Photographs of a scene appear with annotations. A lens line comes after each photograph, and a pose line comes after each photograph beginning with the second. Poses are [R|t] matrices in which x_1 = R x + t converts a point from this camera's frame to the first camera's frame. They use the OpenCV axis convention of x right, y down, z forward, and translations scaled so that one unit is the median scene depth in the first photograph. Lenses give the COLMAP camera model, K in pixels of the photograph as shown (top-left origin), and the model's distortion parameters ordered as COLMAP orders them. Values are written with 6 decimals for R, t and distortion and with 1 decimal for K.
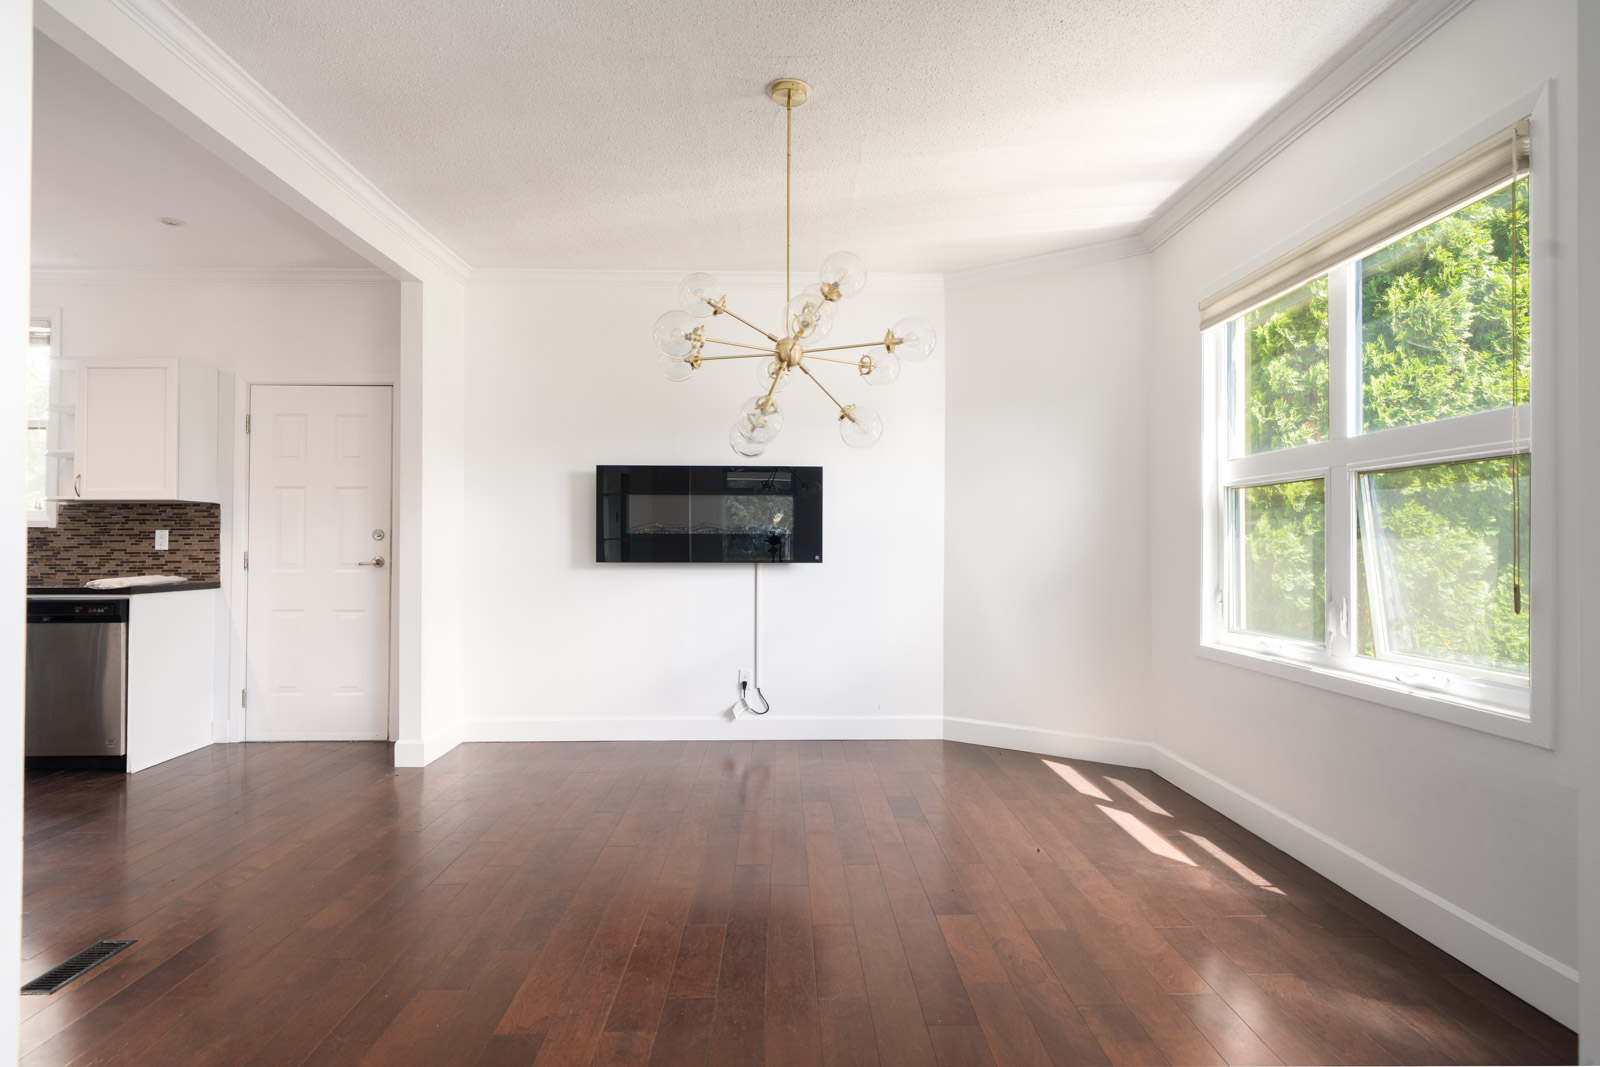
lens RADIAL K [[830.9, 0, 797.8], [0, 830.9, 532.9], [0, 0, 1]] dist [0.005602, 0.000854]
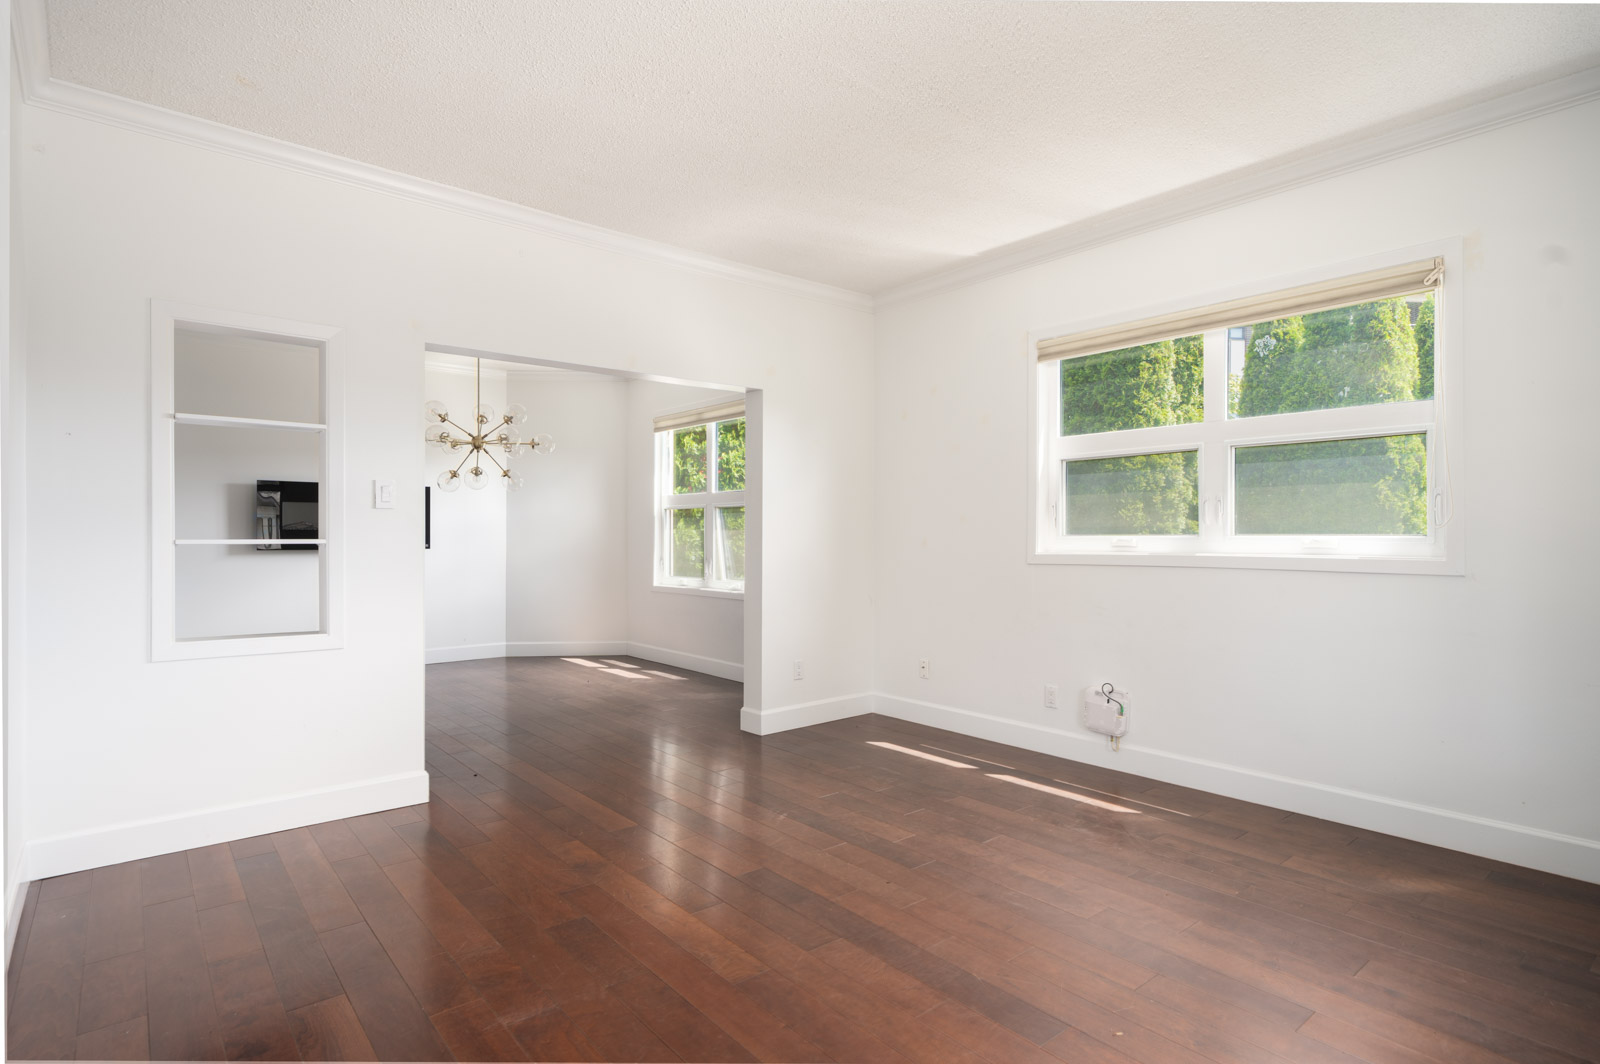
lens RADIAL K [[830.9, 0, 802.8], [0, 830.9, 533.0], [0, 0, 1]] dist [0.005602, 0.000854]
pose [[0.795166, -0.000348, 0.606392, -0.381003], [-0.003822, 0.999977, 0.005586, -0.003578], [-0.606380, -0.006759, 0.795146, -0.696208]]
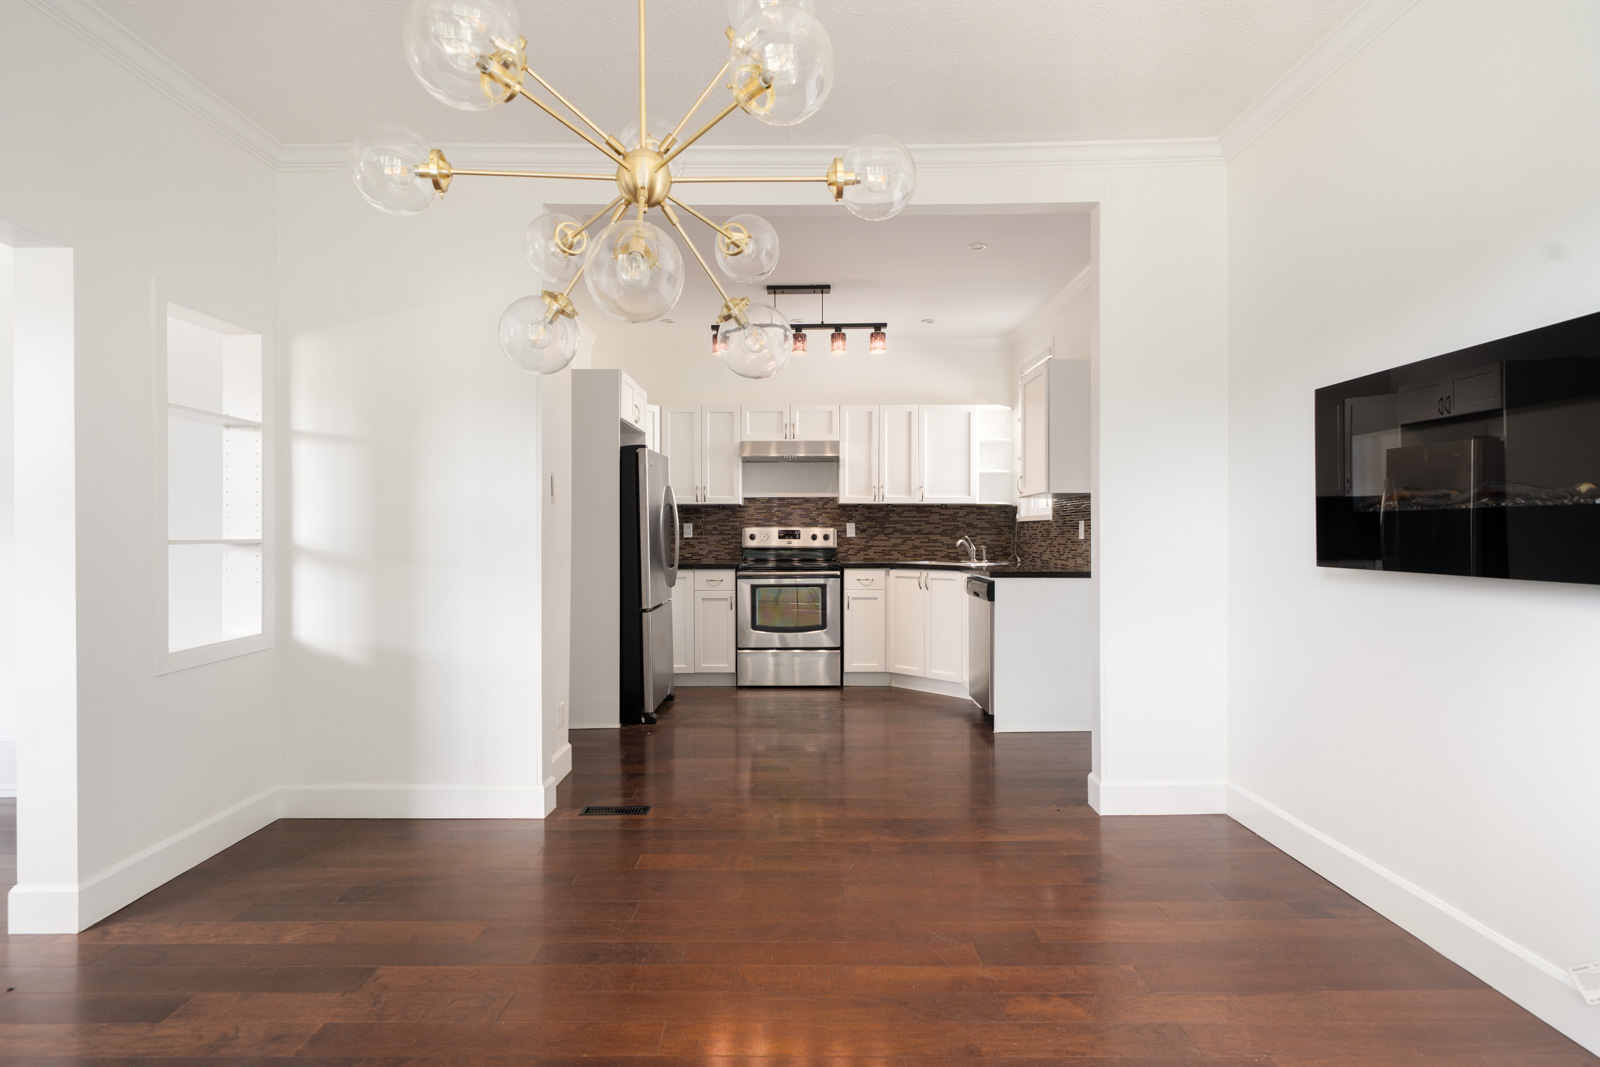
lens RADIAL K [[830.9, 0, 798.9], [0, 830.9, 535.5], [0, 0, 1]] dist [0.005602, 0.000854]
pose [[-0.020668, -0.001256, -0.999786, 0.331807], [0.016450, 0.999863, -0.001596, 0.011629], [0.999651, -0.016480, -0.020645, 0.702492]]
